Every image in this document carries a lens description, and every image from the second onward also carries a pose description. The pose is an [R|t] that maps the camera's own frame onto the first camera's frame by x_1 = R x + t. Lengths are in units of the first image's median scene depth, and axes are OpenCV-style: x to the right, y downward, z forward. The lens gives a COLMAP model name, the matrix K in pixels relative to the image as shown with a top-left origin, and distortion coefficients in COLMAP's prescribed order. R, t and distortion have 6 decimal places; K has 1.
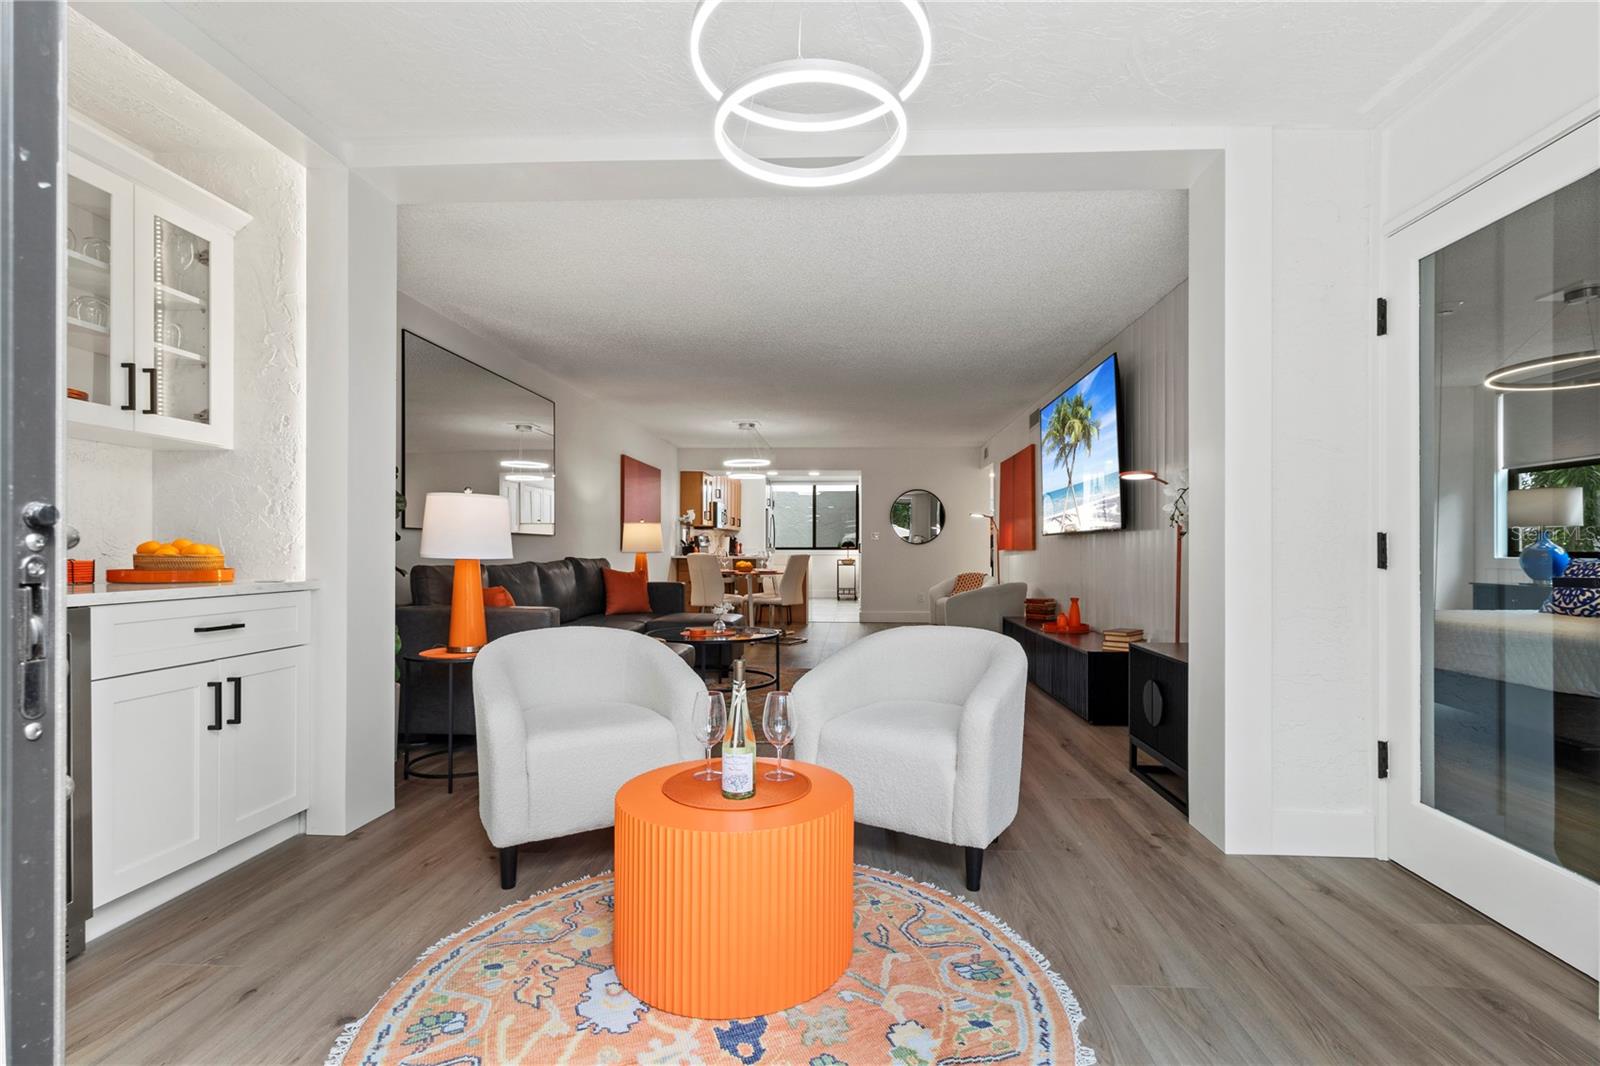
lens RADIAL K [[749.4, 0, 802.2], [0, 749.4, 548.0], [0, 0, 1]] dist [0.001492, 0.000099]
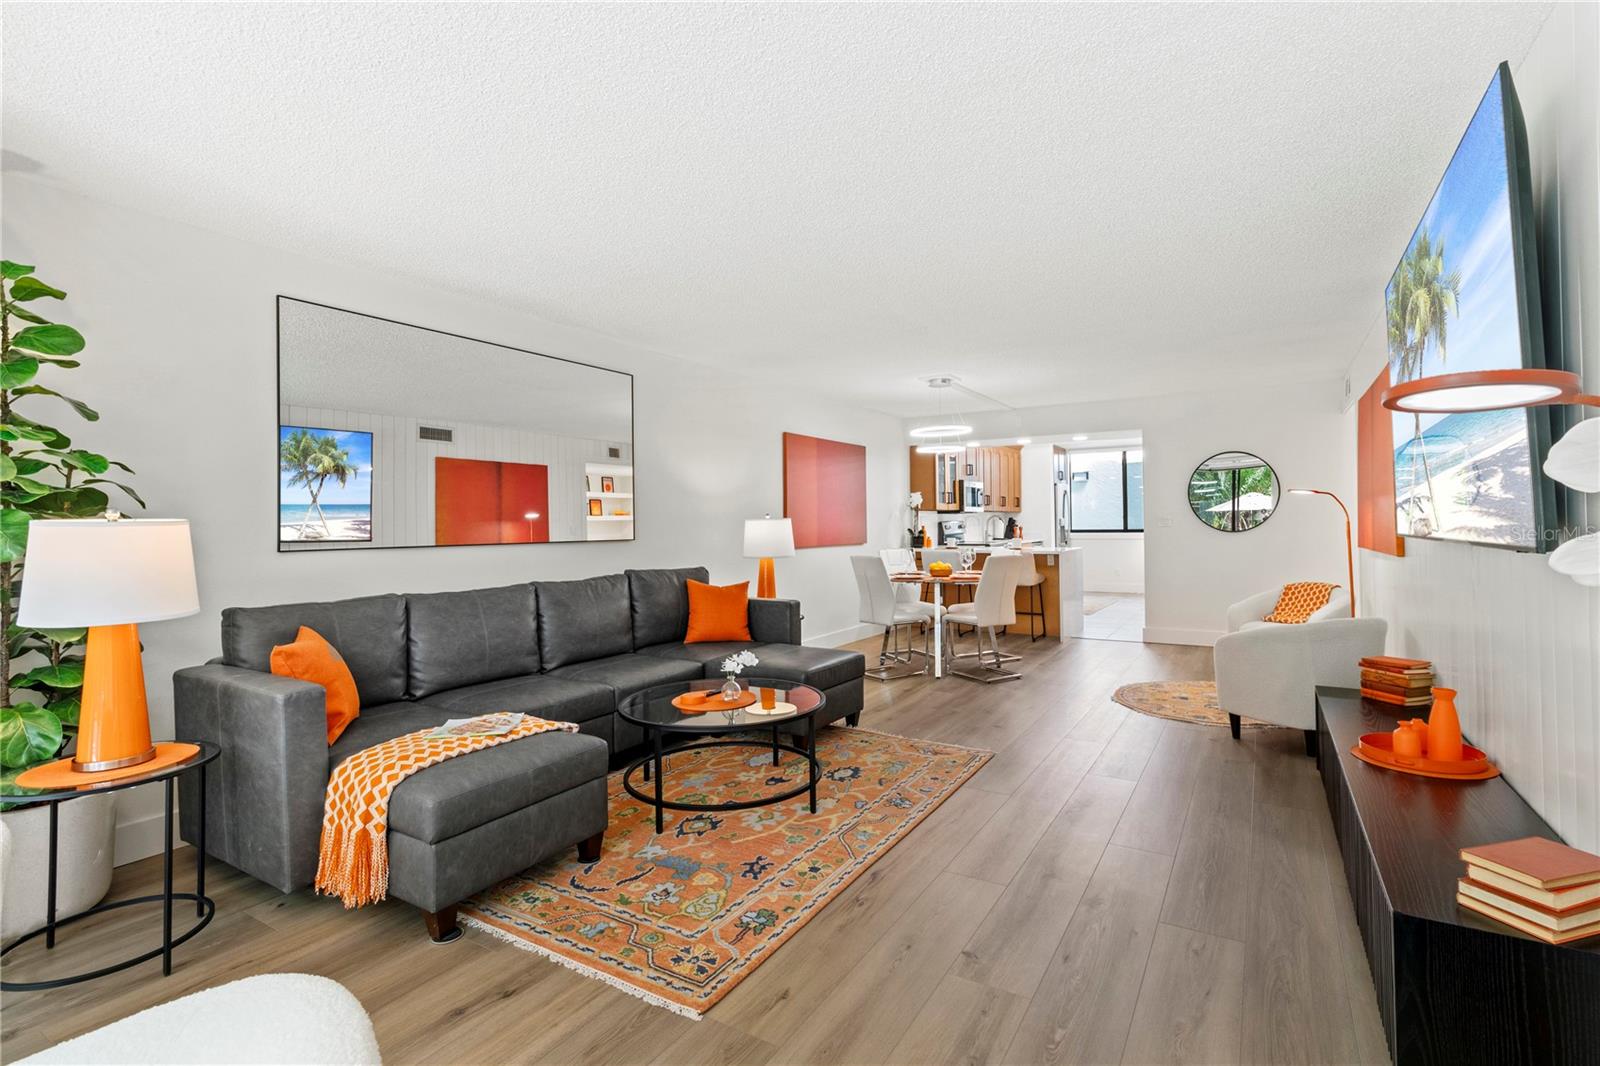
lens RADIAL K [[749.4, 0, 798.7], [0, 749.4, 520.9], [0, 0, 1]] dist [0.001492, 0.000099]
pose [[0.885599, -0.013196, -0.464263, 0.146210], [0.013800, 0.999903, -0.002098, -0.024242], [0.464246, -0.004549, 0.885695, 0.266372]]
